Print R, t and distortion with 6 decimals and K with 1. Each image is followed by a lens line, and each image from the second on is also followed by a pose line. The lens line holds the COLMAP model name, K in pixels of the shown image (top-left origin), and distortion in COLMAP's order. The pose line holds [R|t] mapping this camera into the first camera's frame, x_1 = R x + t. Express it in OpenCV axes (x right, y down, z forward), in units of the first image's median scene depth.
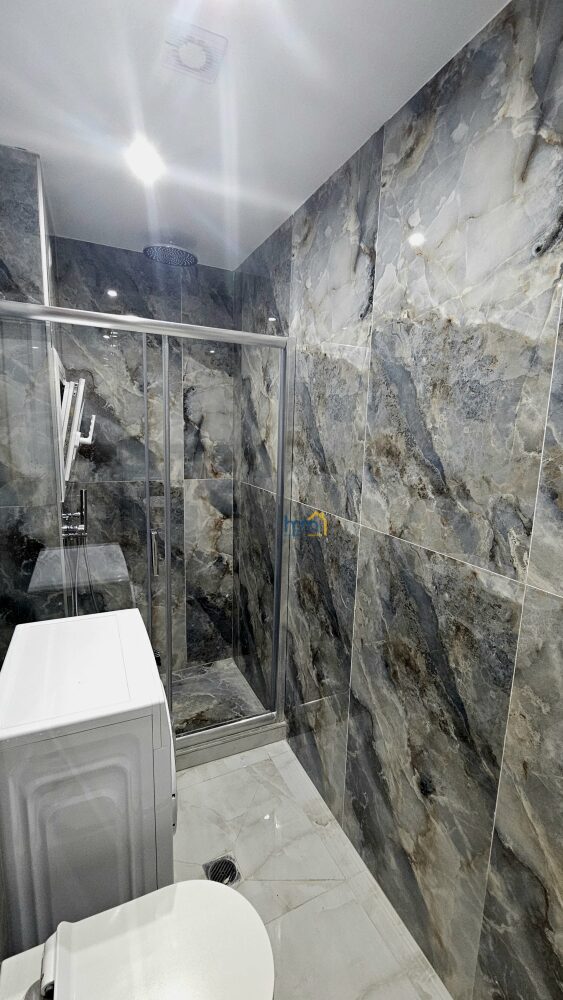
lens RADIAL K [[425.7, 0, 281.5], [0, 425.7, 500.0], [0, 0, 1]] dist [-0.000220, -0.000250]
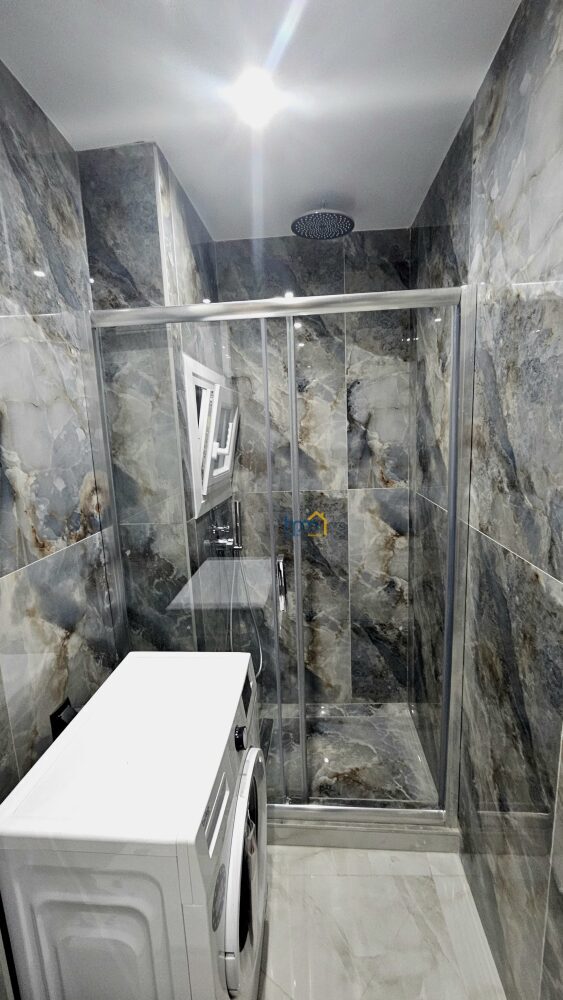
lens RADIAL K [[411.4, 0, 283.5], [0, 411.4, 500.4], [0, 0, 1]] dist [-0.001994, -0.000320]
pose [[0.871431, 0.019564, -0.490128, 0.087699], [-0.015363, 0.999803, 0.012594, -0.045014], [0.490278, -0.003445, 0.871560, 0.276914]]
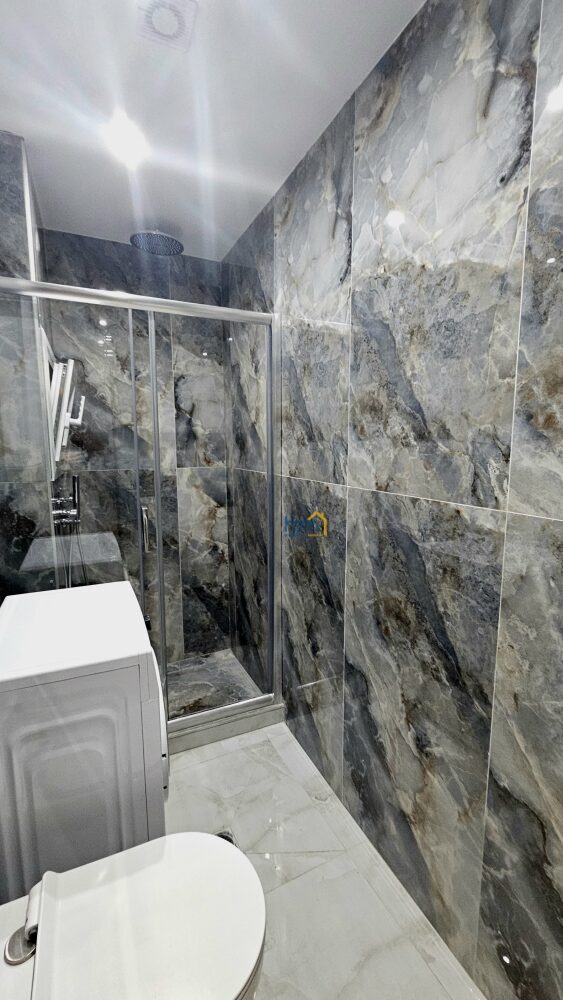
lens RADIAL K [[425.7, 0, 281.5], [0, 425.7, 500.0], [0, 0, 1]] dist [-0.000220, -0.000250]
pose [[0.999537, -0.030422, -0.001091, 0.022100], [0.030372, 0.999034, -0.031745, 0.089117], [0.002055, 0.031697, 0.999495, -0.000665]]
